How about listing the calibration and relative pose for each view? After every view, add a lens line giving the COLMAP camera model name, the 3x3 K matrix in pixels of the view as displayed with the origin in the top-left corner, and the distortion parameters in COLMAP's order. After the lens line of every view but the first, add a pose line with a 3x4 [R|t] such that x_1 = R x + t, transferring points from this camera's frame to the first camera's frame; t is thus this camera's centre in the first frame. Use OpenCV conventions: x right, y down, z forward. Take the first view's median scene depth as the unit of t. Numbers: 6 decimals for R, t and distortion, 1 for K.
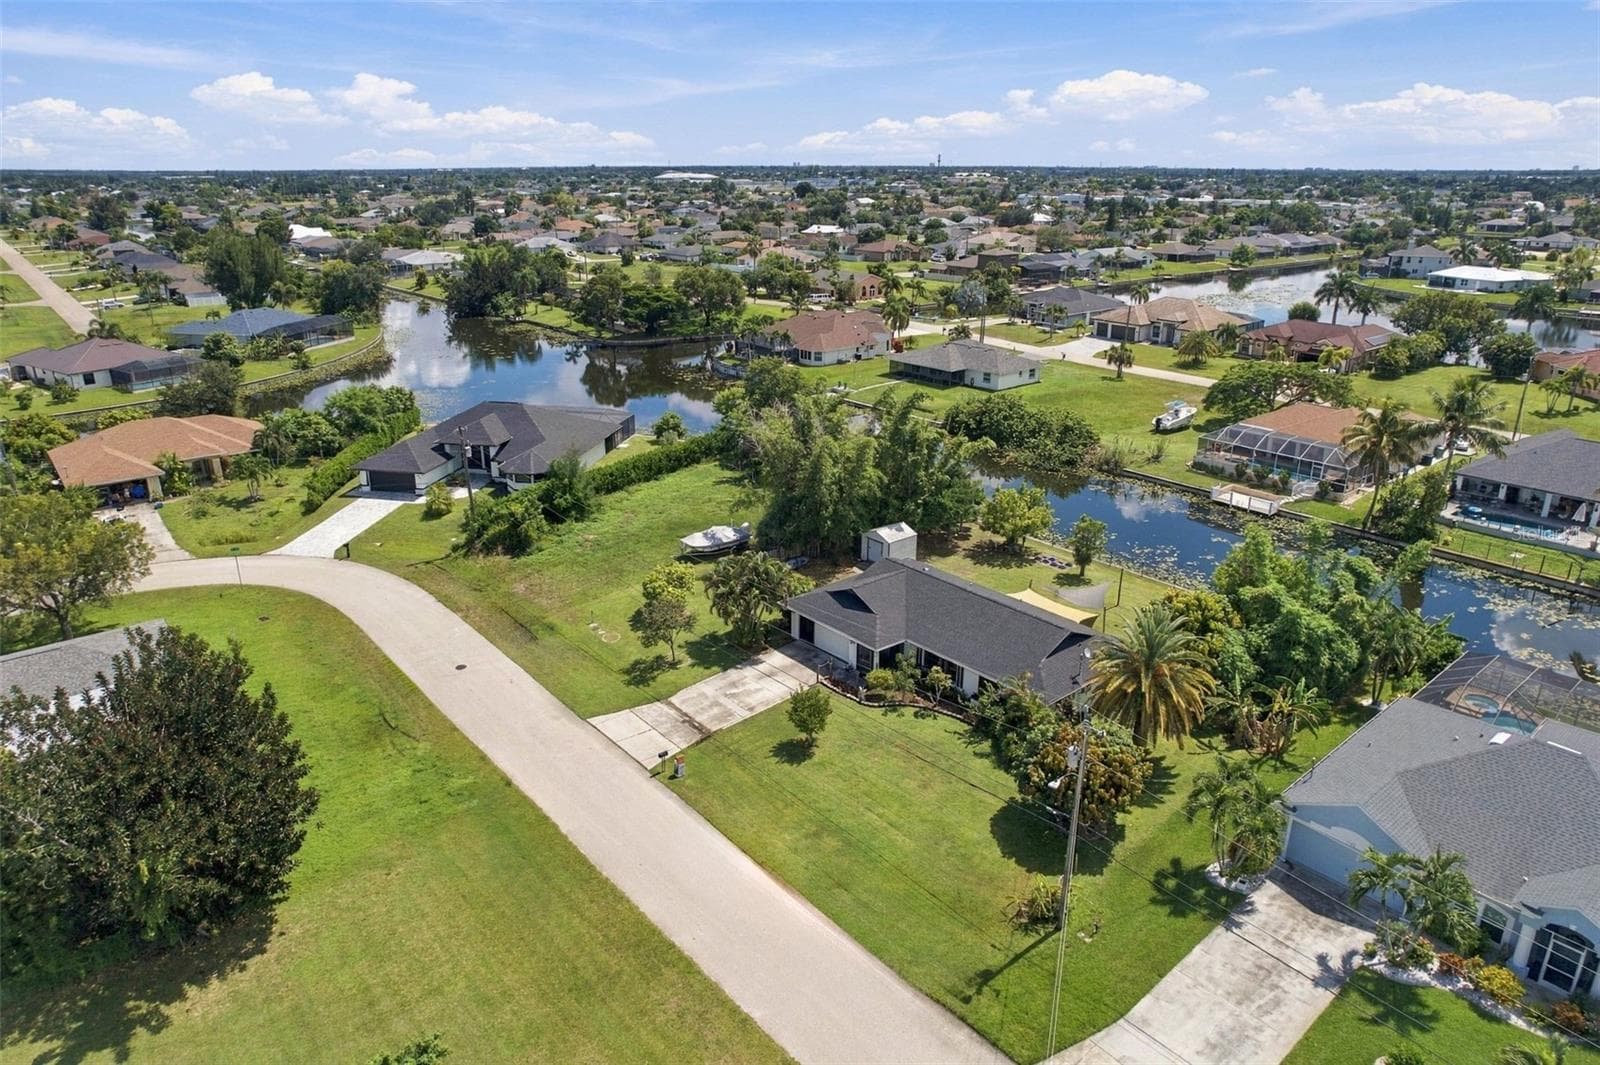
lens RADIAL K [[1013.2, 0, 800.0], [0, 1013.2, 532.5], [0, 0, 1]] dist [-0.076960, 0.065397]
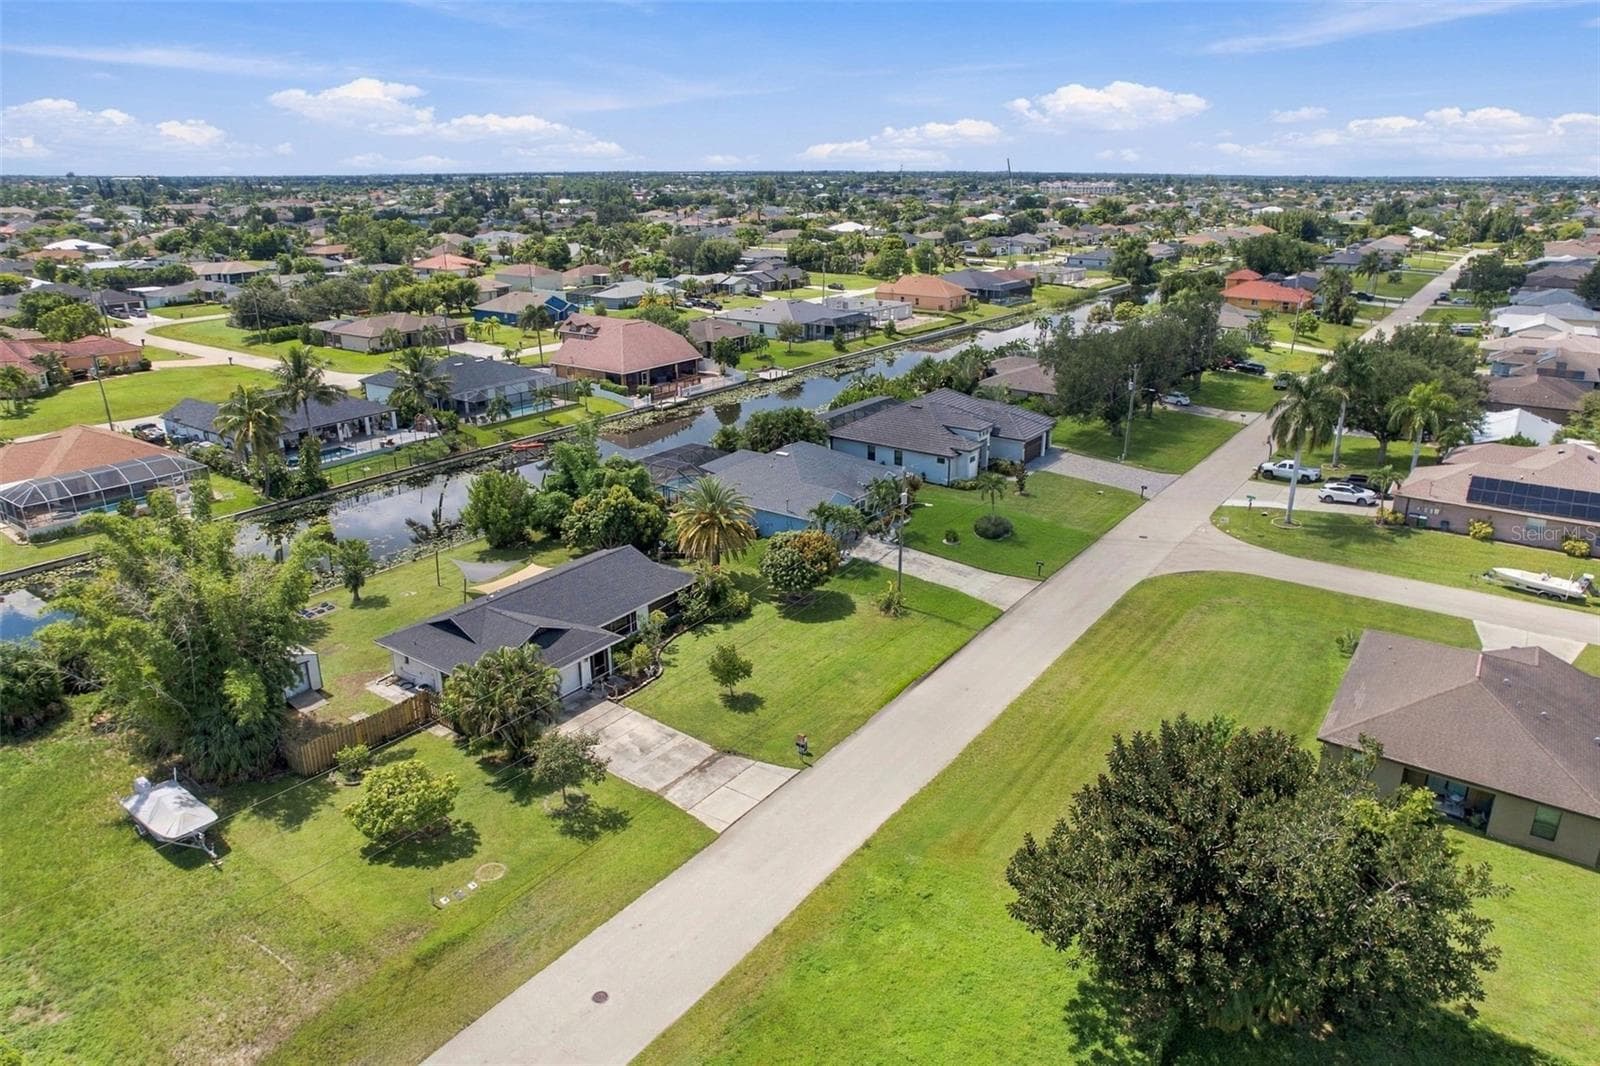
lens RADIAL K [[1013.2, 0, 800.0], [0, 1013.2, 533.0], [0, 0, 1]] dist [-0.076960, 0.065397]
pose [[-0.243134, -0.327588, 0.913002, -0.554928], [0.332957, 0.855872, 0.395756, -0.204871], [-0.911057, 0.400212, -0.099019, 0.562547]]
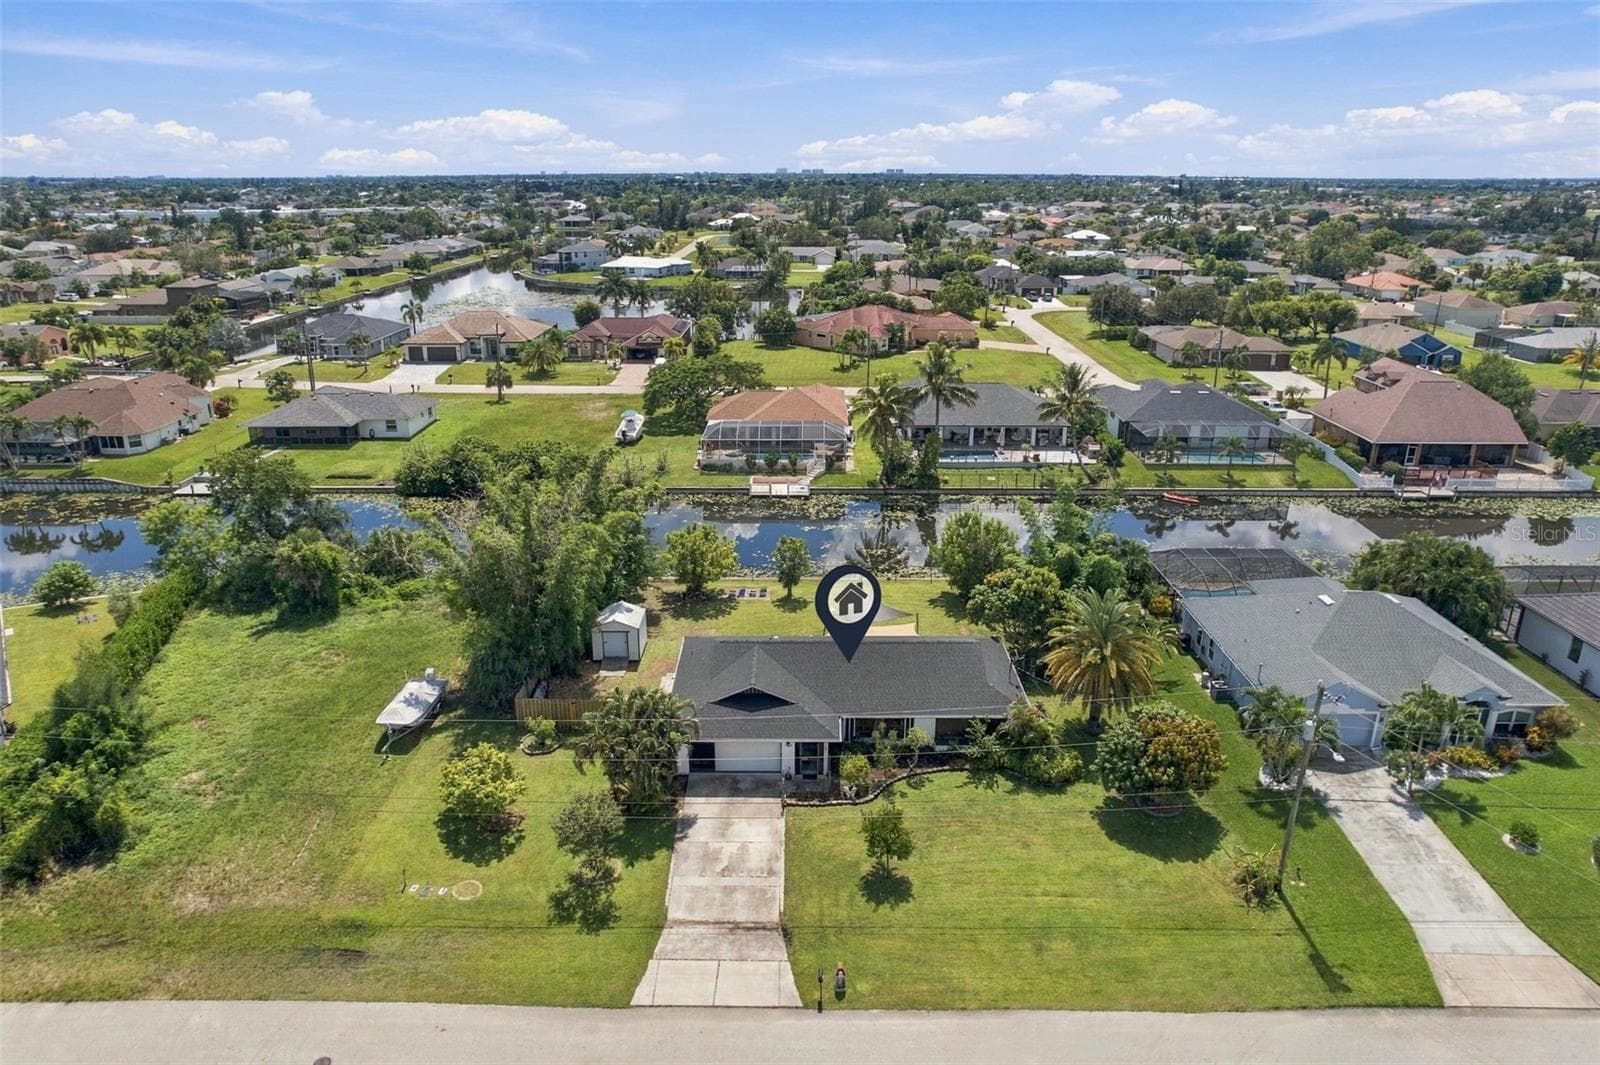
lens RADIAL K [[1013.2, 0, 800.0], [0, 1013.2, 532.5], [0, 0, 1]] dist [-0.076960, 0.065397]
pose [[0.648793, -0.254929, 0.716993, -0.327231], [0.260000, 0.959775, 0.105982, -0.096889], [-0.715169, 0.117658, 0.688977, 0.257462]]
